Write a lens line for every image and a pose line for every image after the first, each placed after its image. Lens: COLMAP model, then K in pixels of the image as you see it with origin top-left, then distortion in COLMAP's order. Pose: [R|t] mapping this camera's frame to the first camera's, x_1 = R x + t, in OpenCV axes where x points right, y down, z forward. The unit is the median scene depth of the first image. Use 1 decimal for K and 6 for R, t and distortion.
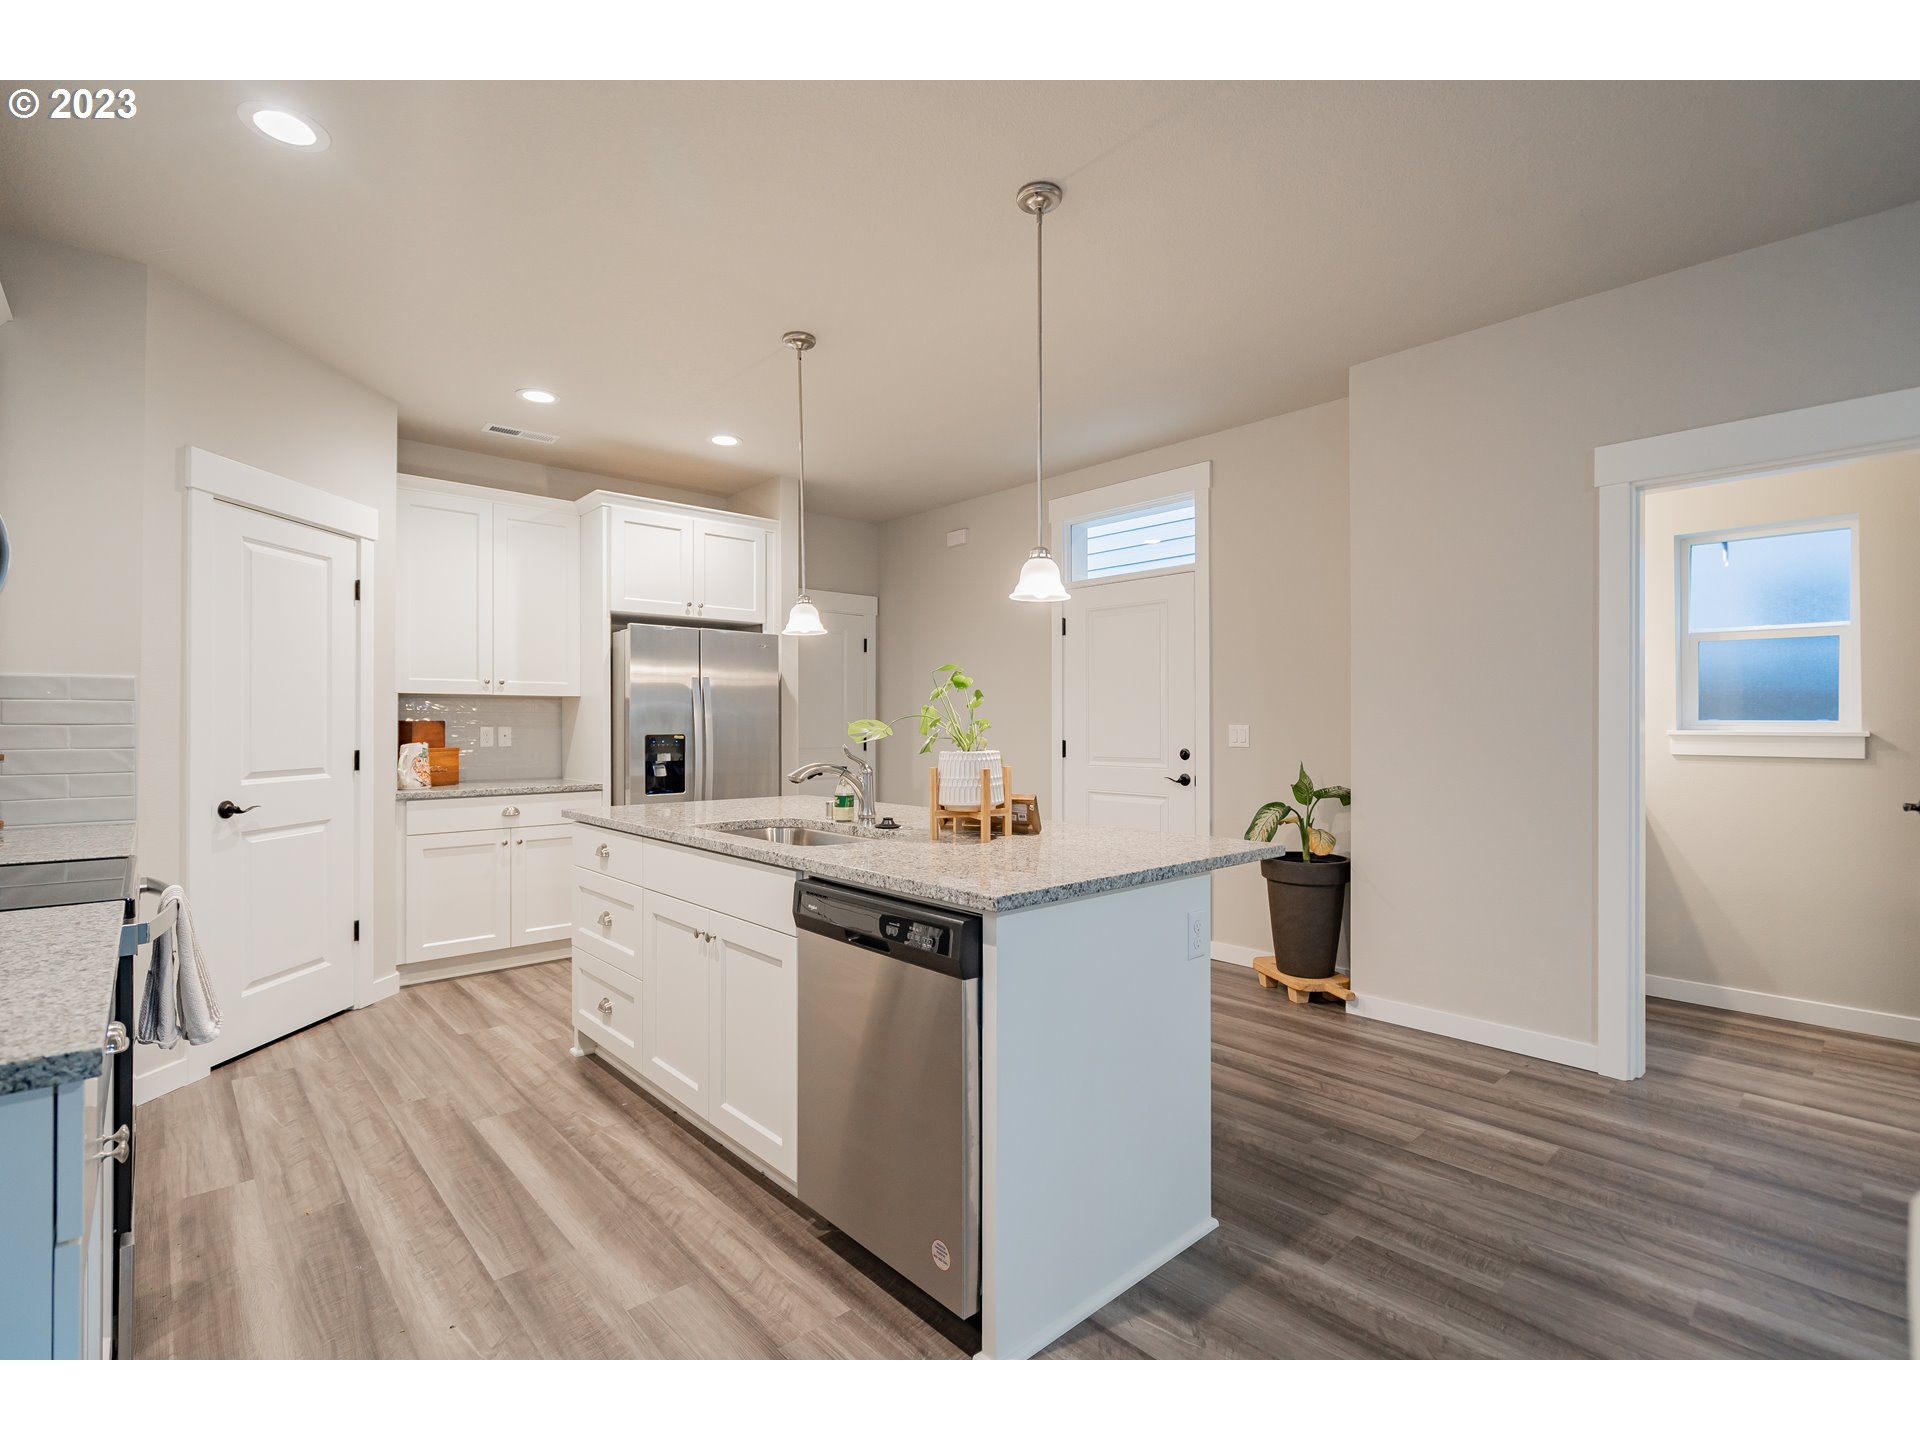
lens RADIAL K [[889.0, 0, 946.7], [0, 889.0, 719.6], [0, 0, 1]] dist [-0.004361, -0.000256]
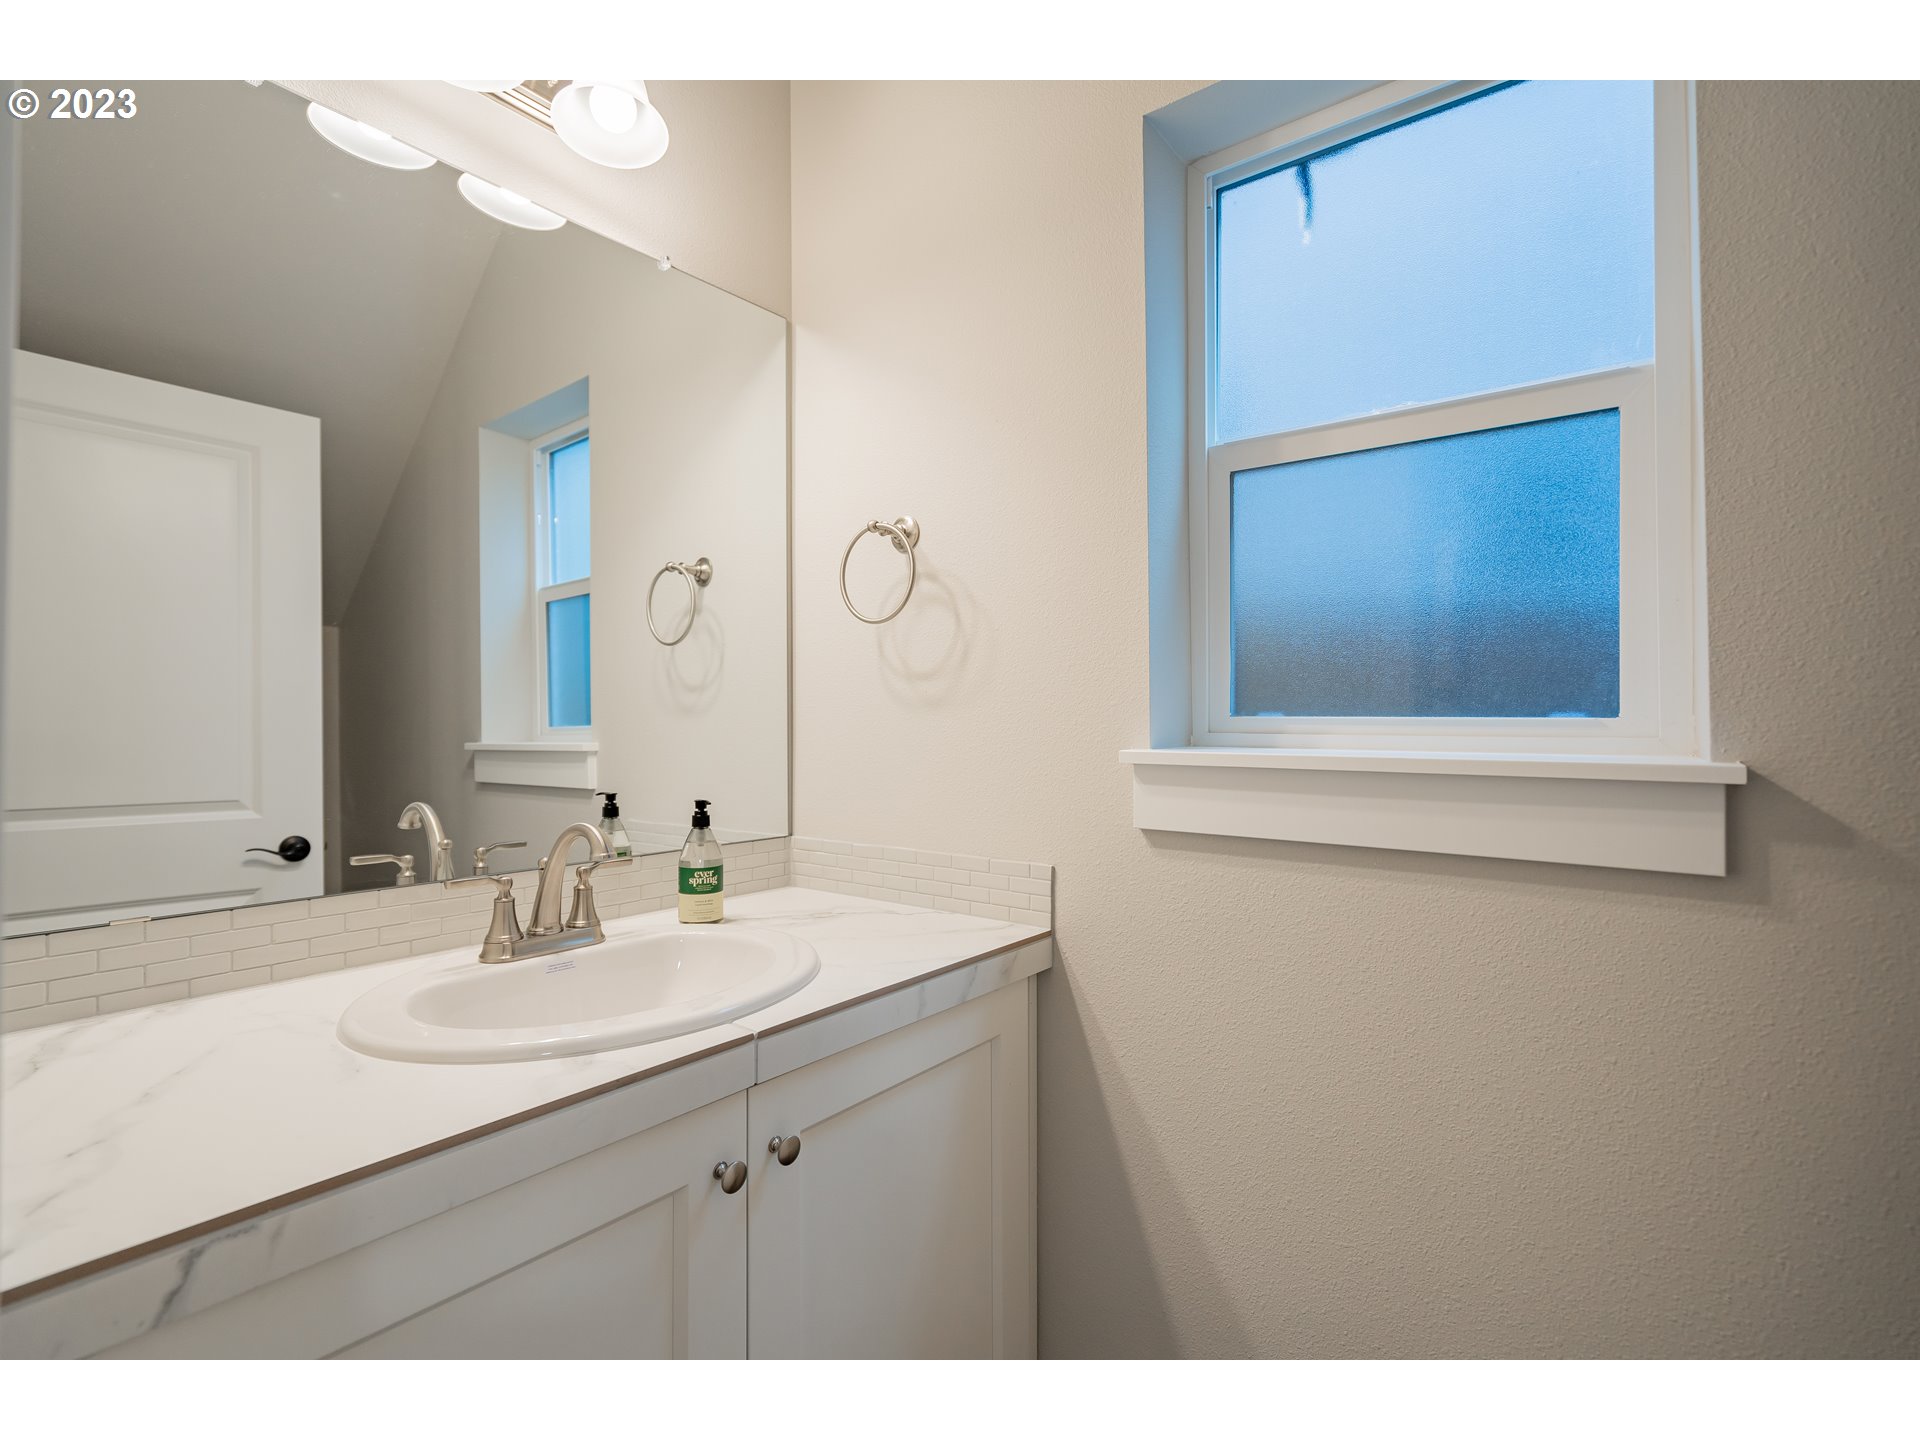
lens RADIAL K [[889.0, 0, 946.7], [0, 889.0, 719.6], [0, 0, 1]] dist [-0.004361, -0.000256]
pose [[0.986238, 0.000824, 0.165327, 0.808553], [-0.000406, 0.999997, -0.002559, 0.002485], [-0.165329, 0.002456, 0.986235, 0.816147]]
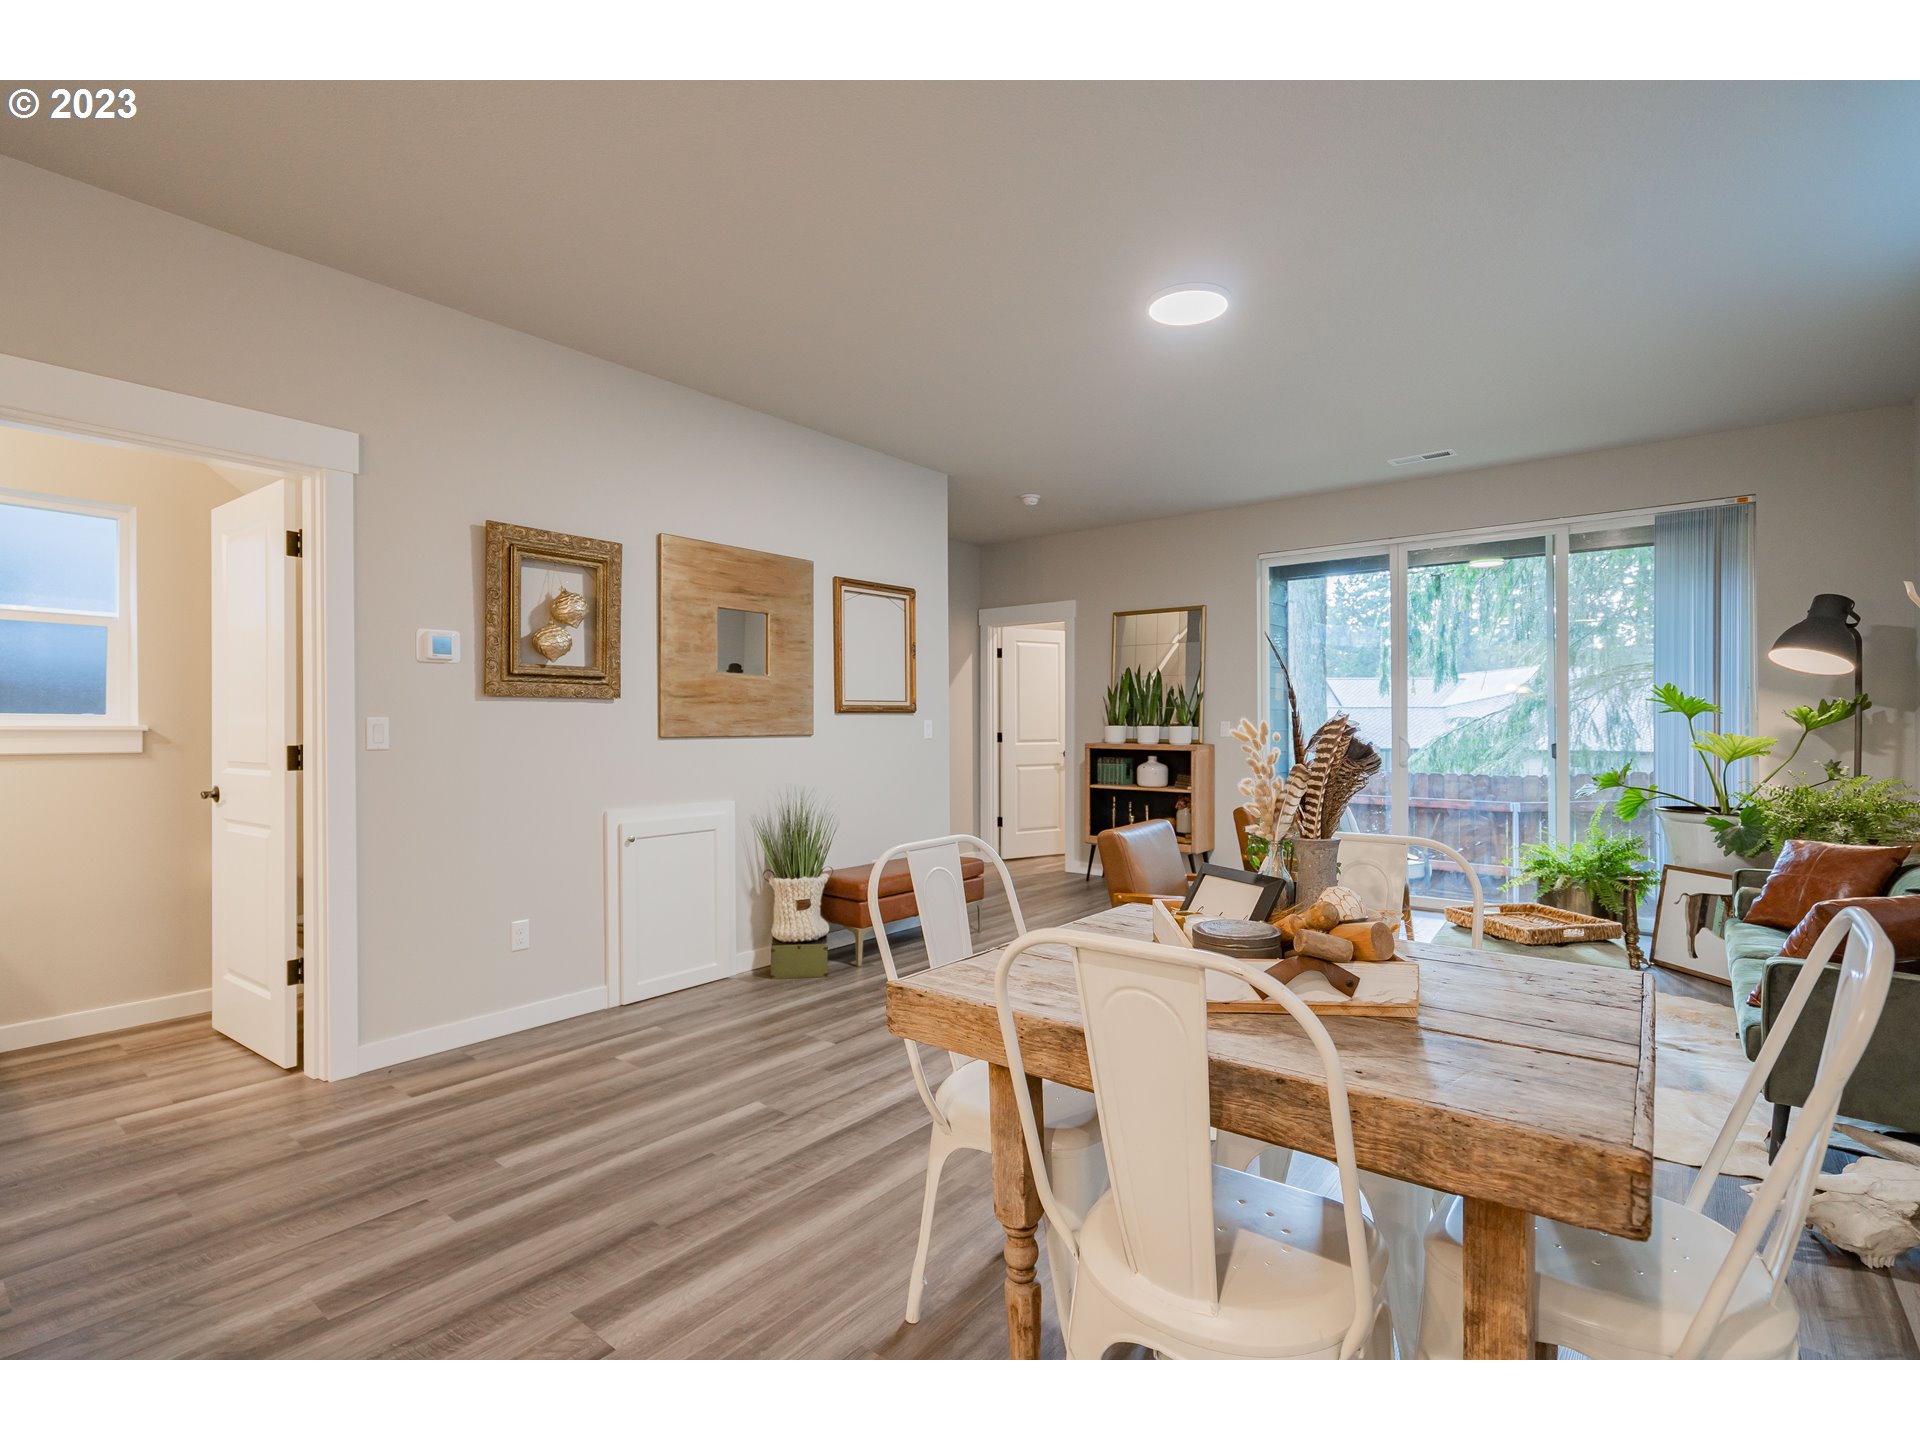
lens RADIAL K [[919.4, 0, 960.0], [0, 919.4, 720.0], [0, 0, 1]] dist [-0.002569, -0.000645]
pose [[-0.172897, 0.006265, 0.984920, -0.157842], [-0.002407, 0.999974, -0.006783, 0.012633], [-0.984937, -0.003544, -0.172878, 0.266661]]
